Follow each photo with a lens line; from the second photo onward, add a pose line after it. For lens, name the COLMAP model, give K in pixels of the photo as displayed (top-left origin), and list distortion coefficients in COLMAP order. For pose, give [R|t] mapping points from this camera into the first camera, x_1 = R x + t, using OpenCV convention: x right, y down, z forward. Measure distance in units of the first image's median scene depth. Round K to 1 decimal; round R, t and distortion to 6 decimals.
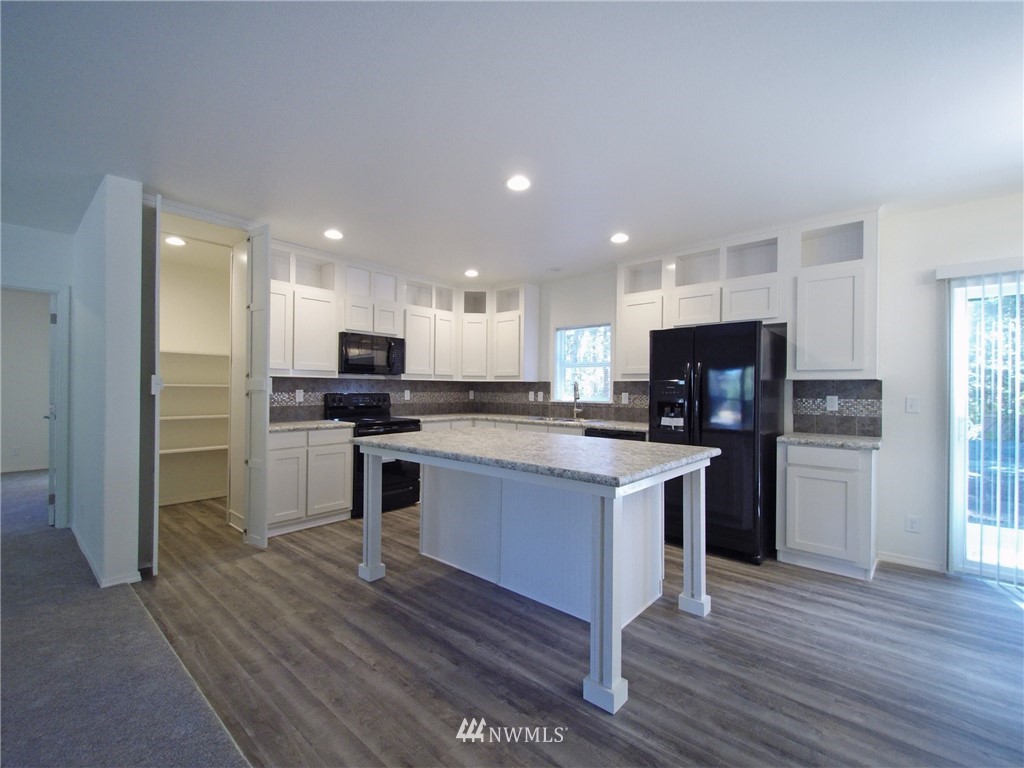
lens RADIAL K [[441.7, 0, 502.1], [0, 441.7, 385.4], [0, 0, 1]] dist [0.030429, -0.016151]
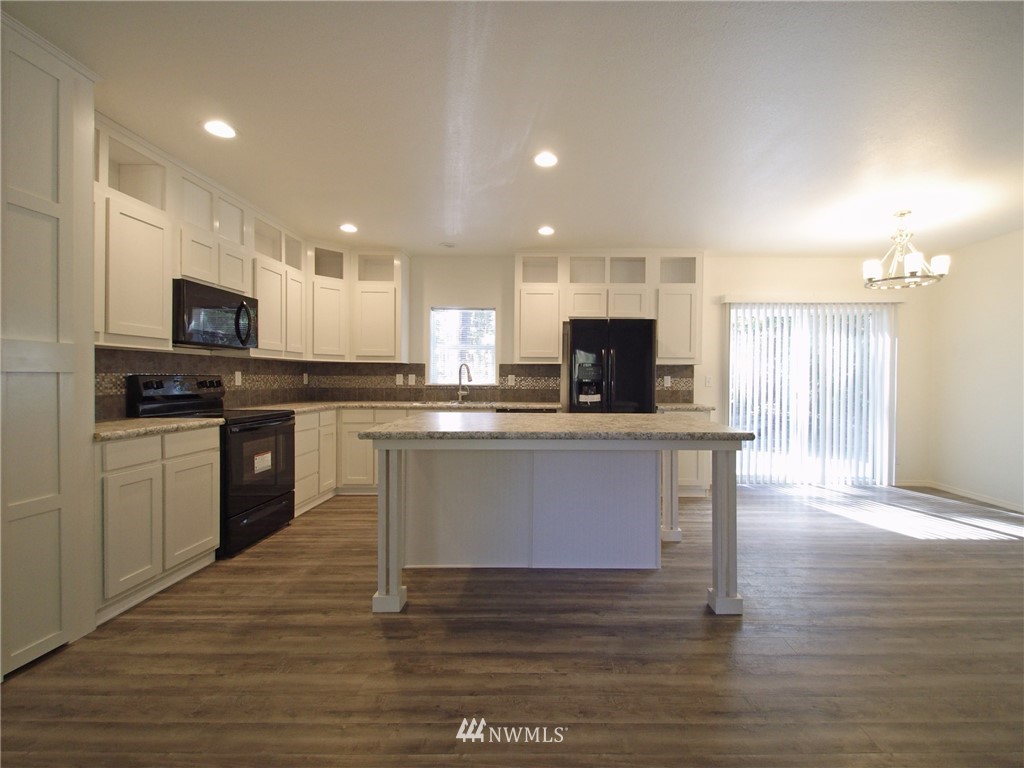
lens RADIAL K [[457.7, 0, 512.0], [0, 457.7, 384.0], [0, 0, 1]] dist [0.032025, -0.018576]
pose [[0.746537, -0.010994, 0.665253, -0.556853], [-0.005176, 0.999737, 0.022329, 0.017075], [-0.665324, -0.020113, 0.746284, 0.217887]]
